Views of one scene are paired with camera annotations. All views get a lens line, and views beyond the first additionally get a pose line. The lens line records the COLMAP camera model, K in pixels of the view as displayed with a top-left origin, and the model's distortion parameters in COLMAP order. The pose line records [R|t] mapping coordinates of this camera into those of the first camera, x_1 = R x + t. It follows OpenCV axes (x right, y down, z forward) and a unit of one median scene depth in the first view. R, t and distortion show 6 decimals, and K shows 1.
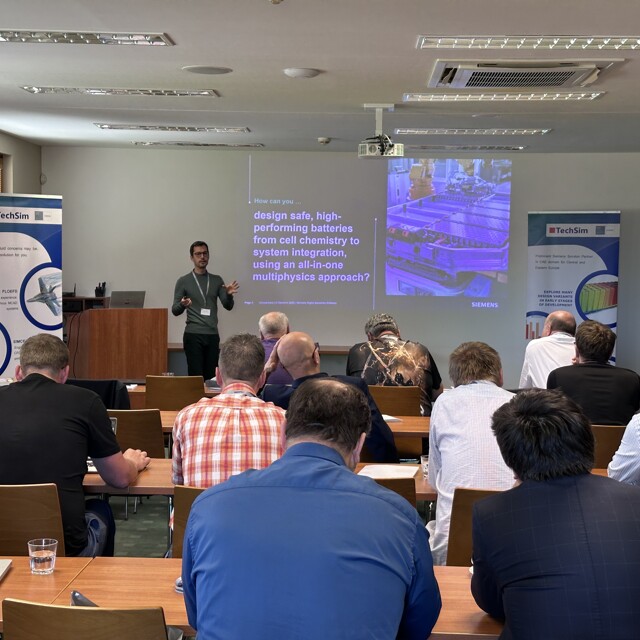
lens RADIAL K [[1217.3, 0, 320.0], [0, 1217.3, 320.0], [0, 0, 1]] dist [0.192364, -0.009152]
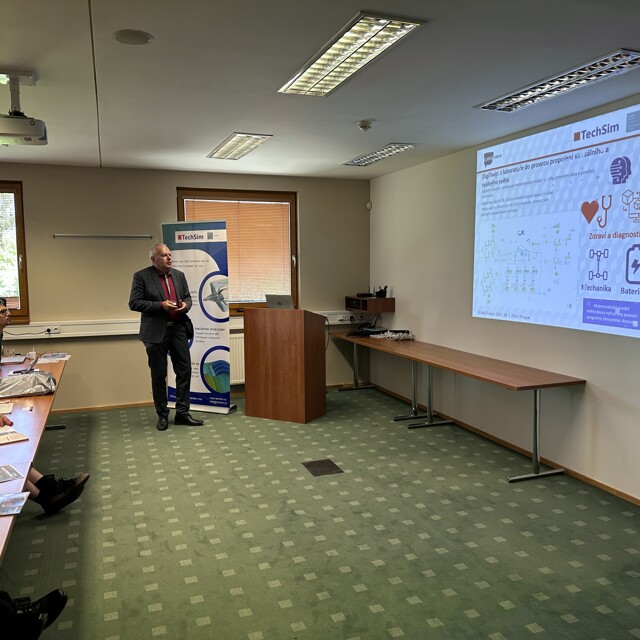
lens RADIAL K [[594.4, 0, 320.0], [0, 594.4, 320.0], [0, 0, 1]] dist [0.185478, -0.328891]
pose [[0.380706, 0.069574, -0.922075, 0.414638], [-0.030377, 0.997568, 0.062728, -0.037810], [0.924197, 0.004129, 0.381893, 0.851367]]
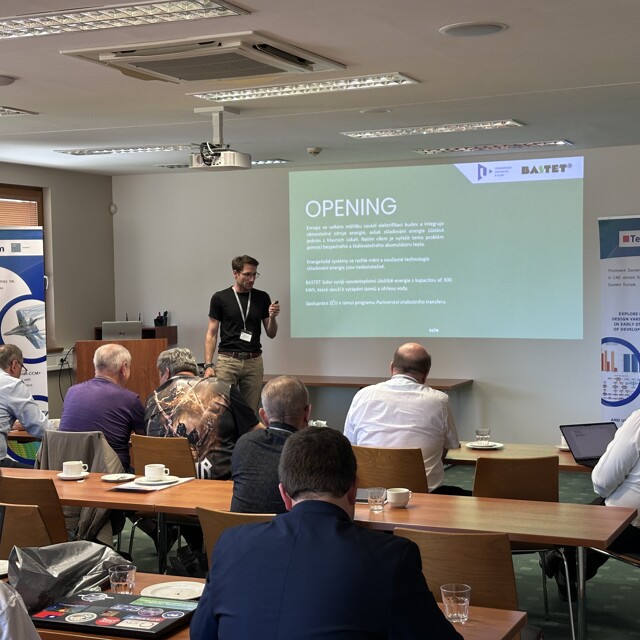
lens RADIAL K [[1183.1, 0, 318.1], [0, 1183.1, 312.6], [0, 0, 1]] dist [0.156306, -0.051633]
pose [[0.920577, -0.015875, -0.390237, 0.362072], [0.009319, 0.999782, -0.018688, -0.012416], [0.390449, 0.013567, 0.920525, 0.211357]]
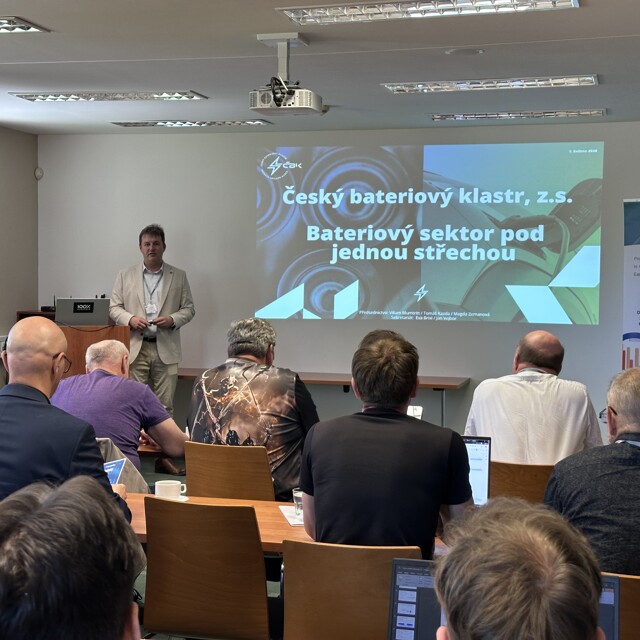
lens RADIAL K [[1195.0, 0, 320.0], [0, 1195.0, 320.0], [0, 0, 1]] dist [0.158502, 0.086317]
pose [[0.972508, 0.005018, -0.232814, 0.188612], [-0.008159, 0.999888, -0.012531, -0.004821], [0.232726, 0.014087, 0.972440, 0.280134]]
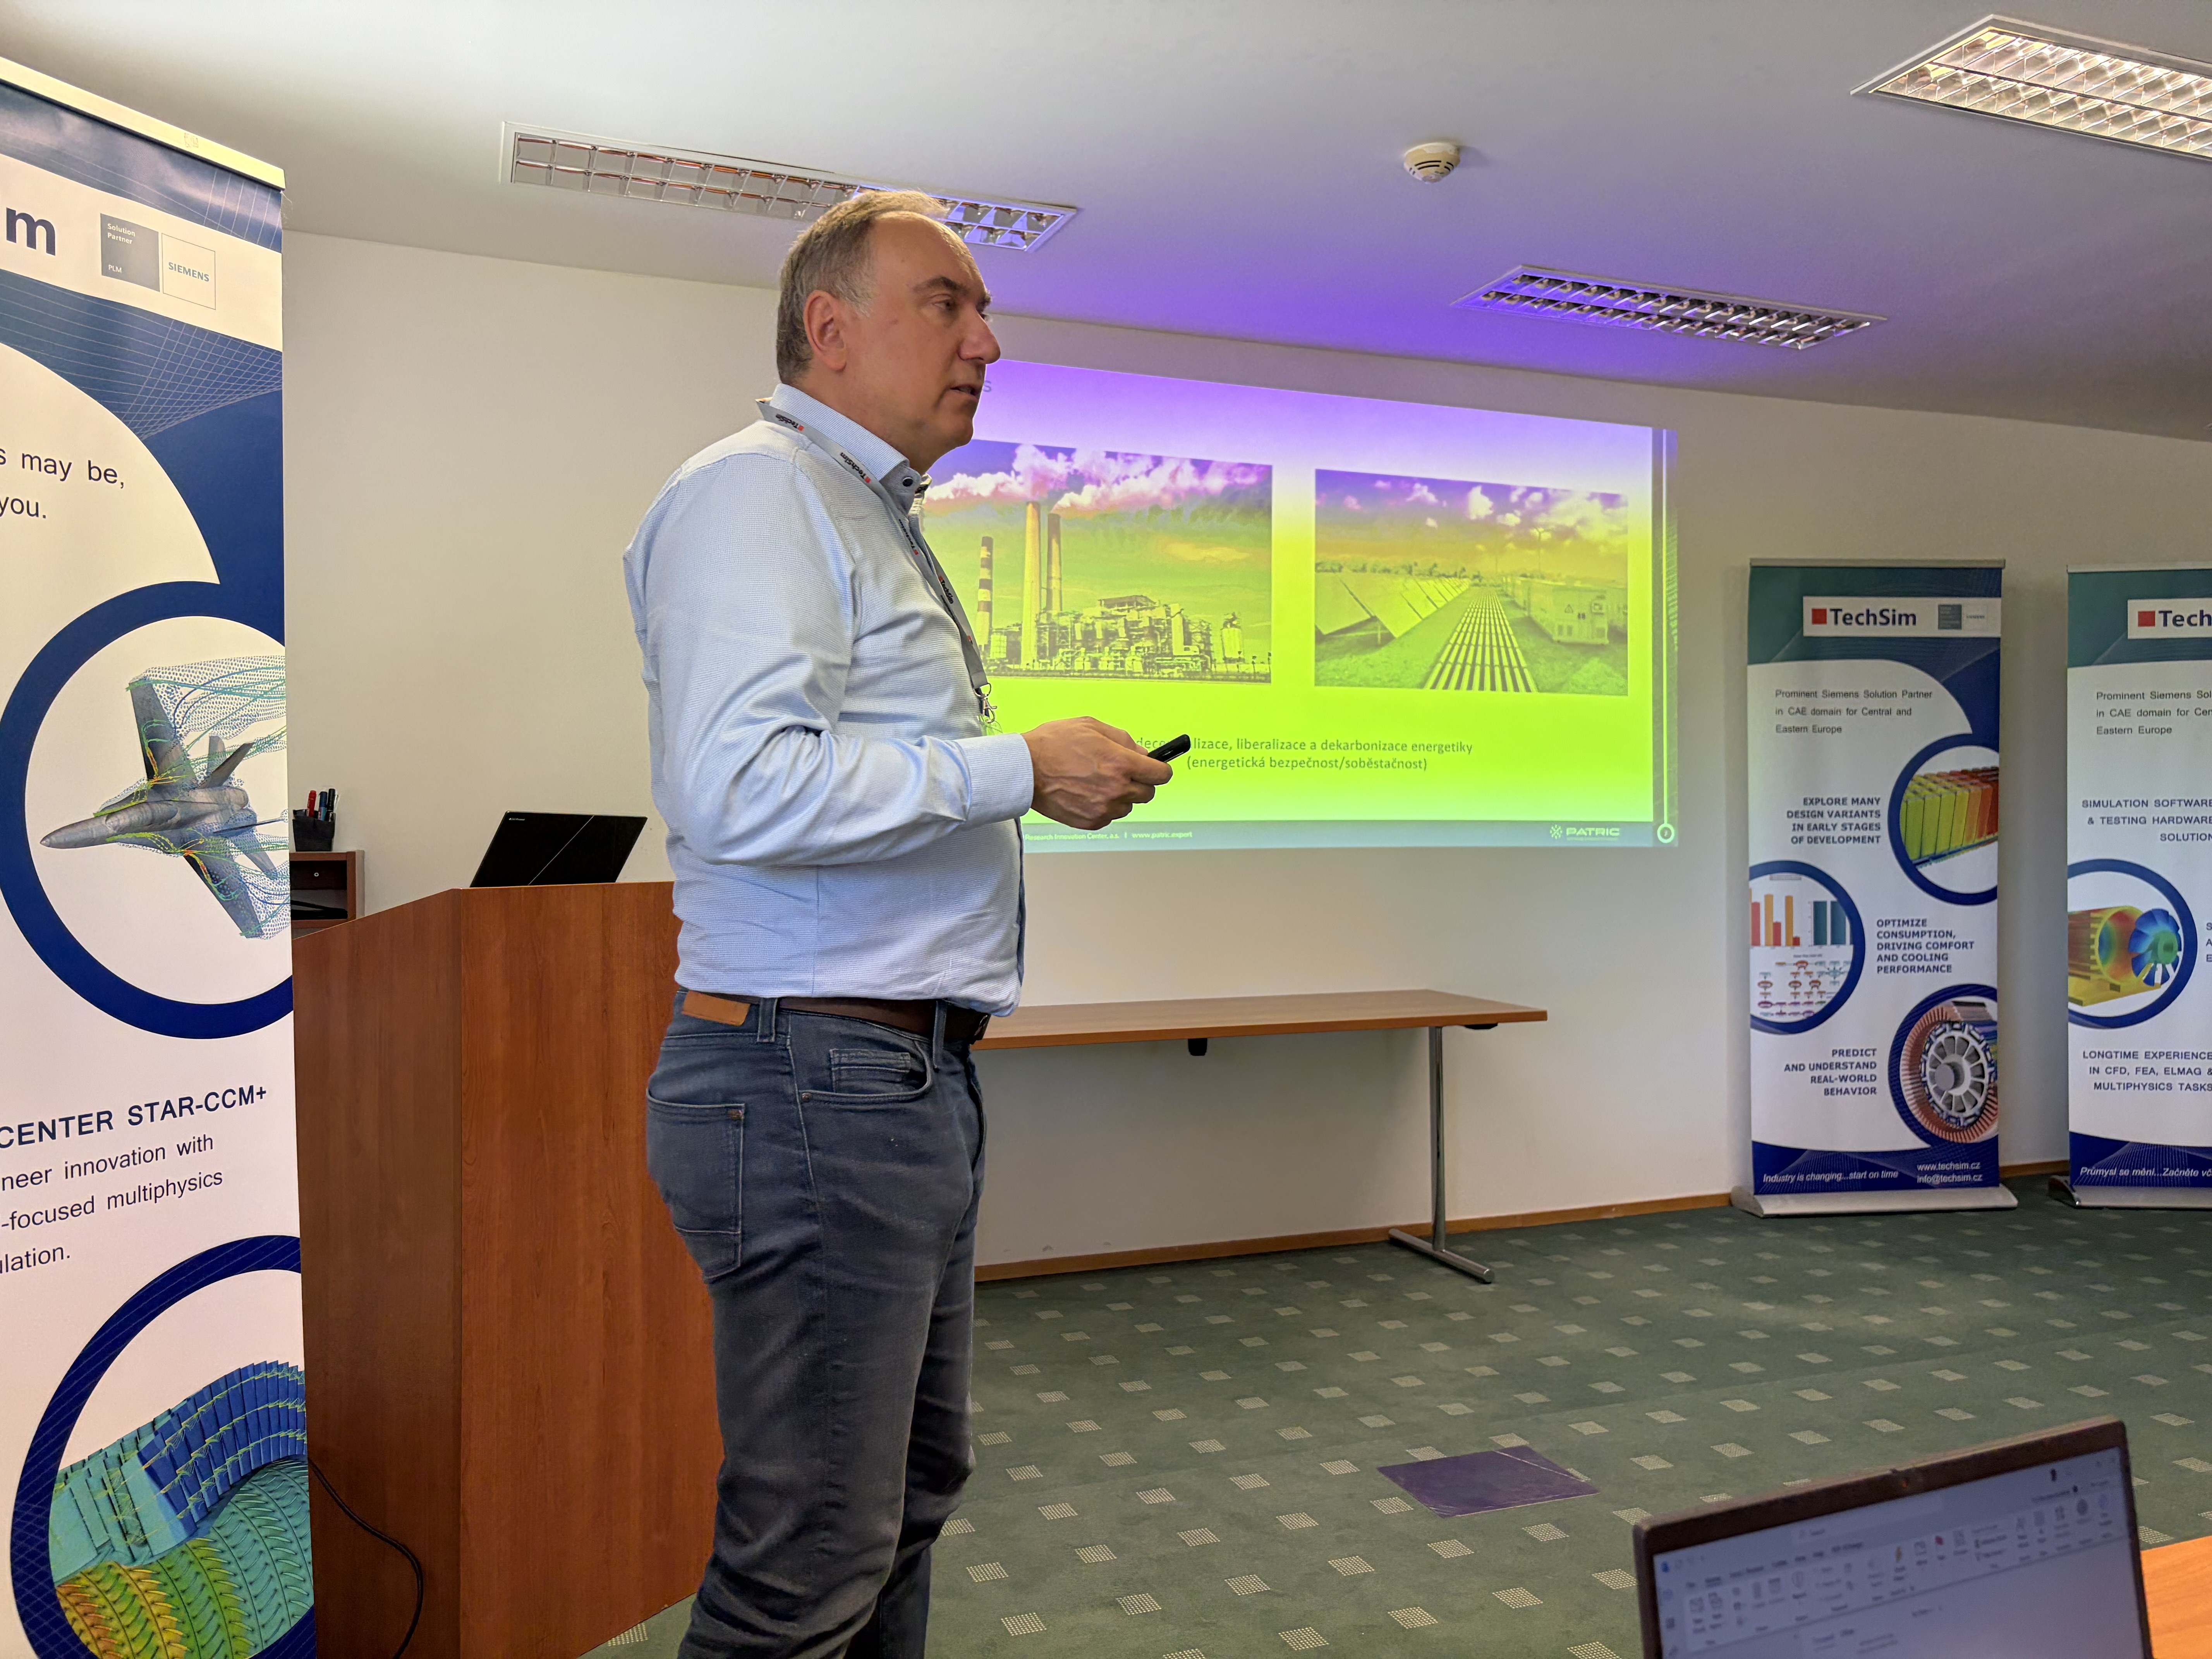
lens RADIAL K [[1679.1, 0, 1110.2], [0, 1679.1, 837.9], [0, 0, 1]] dist [0.093623, -0.109807]
pose [[0.916620, -0.021145, 0.399200, -0.201707], [0.039639, 0.998486, -0.038128, -0.003511], [-0.397789, 0.050773, 0.916071, 0.763040]]
